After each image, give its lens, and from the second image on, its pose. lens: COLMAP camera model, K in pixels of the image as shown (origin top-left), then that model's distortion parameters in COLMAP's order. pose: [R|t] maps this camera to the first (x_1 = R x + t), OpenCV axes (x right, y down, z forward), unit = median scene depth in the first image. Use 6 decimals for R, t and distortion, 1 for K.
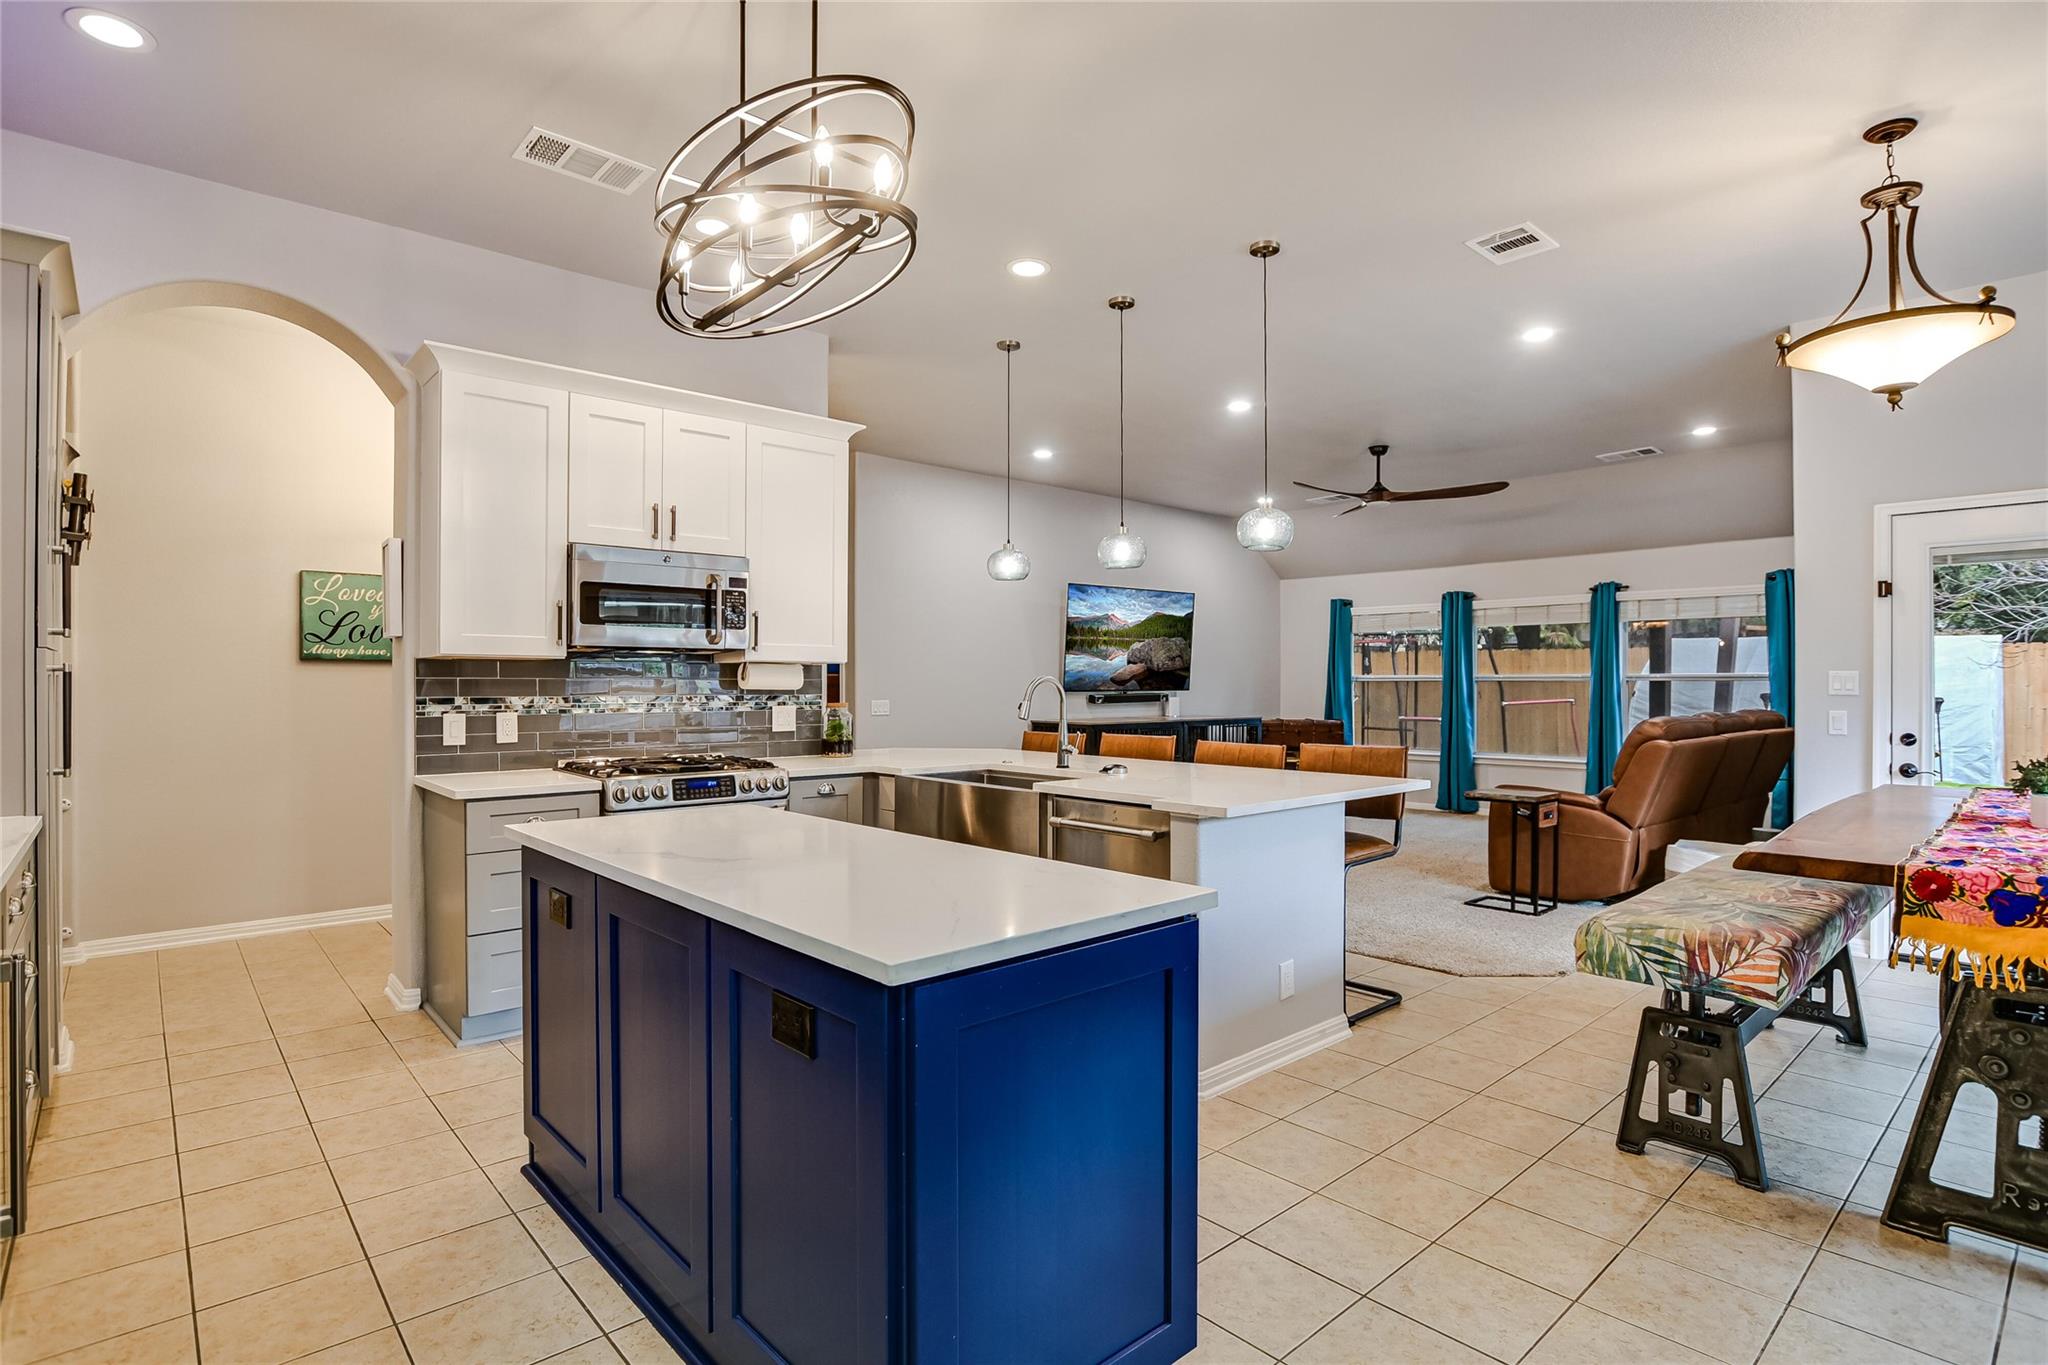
lens RADIAL K [[1007.3, 0, 1016.4], [0, 1007.3, 682.0], [0, 0, 1]] dist [-0.018969, 0.001104]
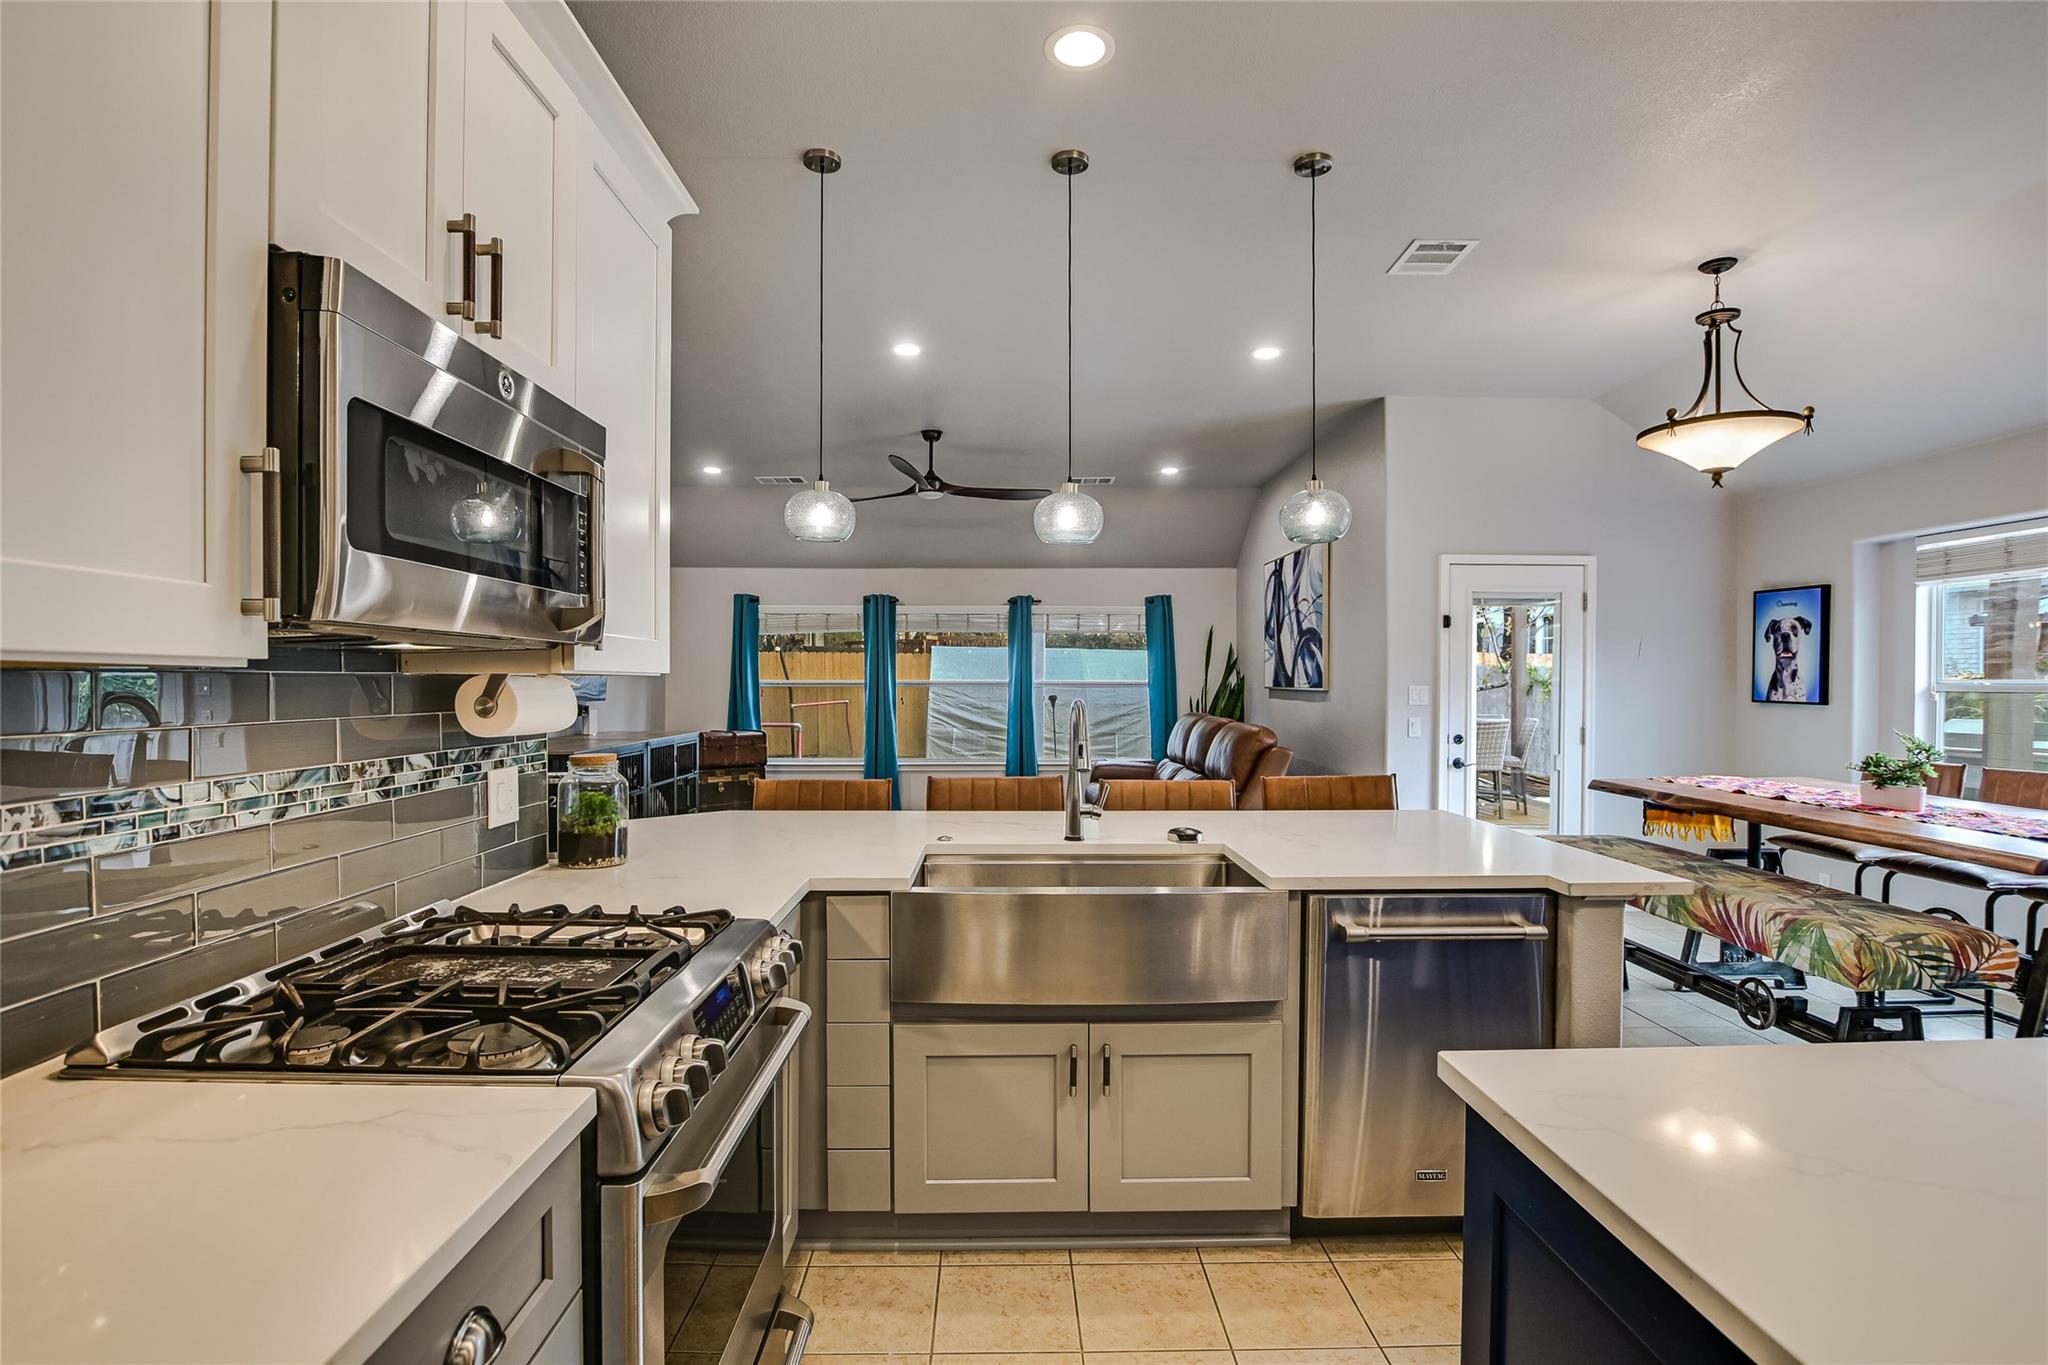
lens RADIAL K [[1007.3, 0, 1016.4], [0, 1007.3, 682.0], [0, 0, 1]] dist [-0.018969, 0.001104]
pose [[0.649943, -0.000062, 0.759983, -0.459862], [-0.001386, 0.999998, 0.001267, -0.017163], [-0.759982, -0.001877, 0.649942, 0.587158]]
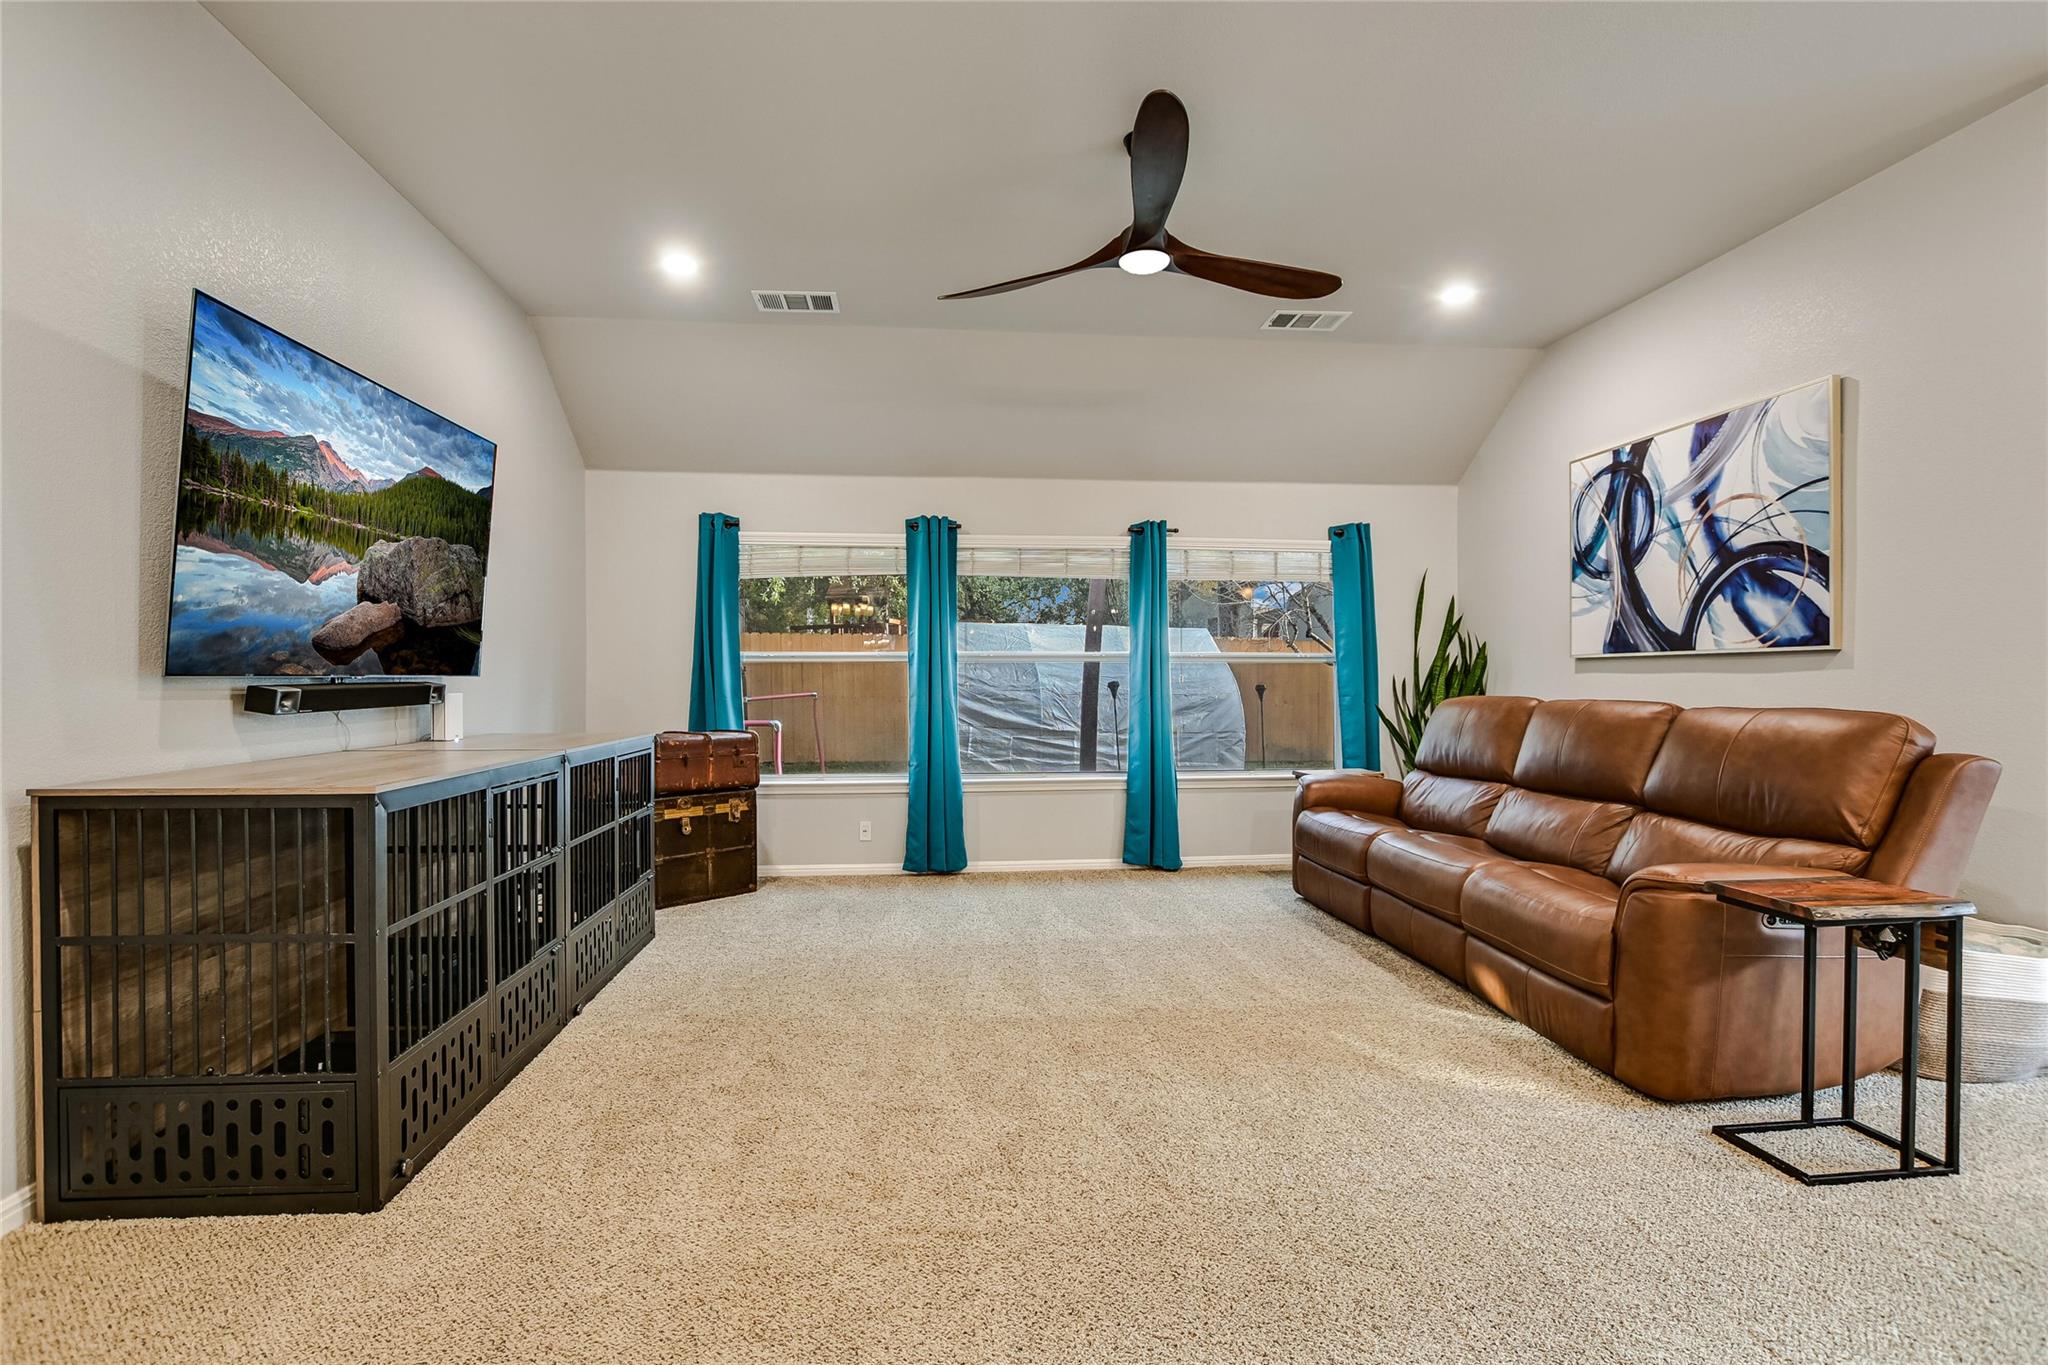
lens RADIAL K [[1007.3, 0, 1016.4], [0, 1007.3, 682.0], [0, 0, 1]] dist [-0.018969, 0.001104]
pose [[0.579369, -0.003306, 0.815059, -0.079532], [0.001848, 0.999995, 0.002743, 0.020508], [-0.815064, -0.000083, 0.579371, 1.298723]]
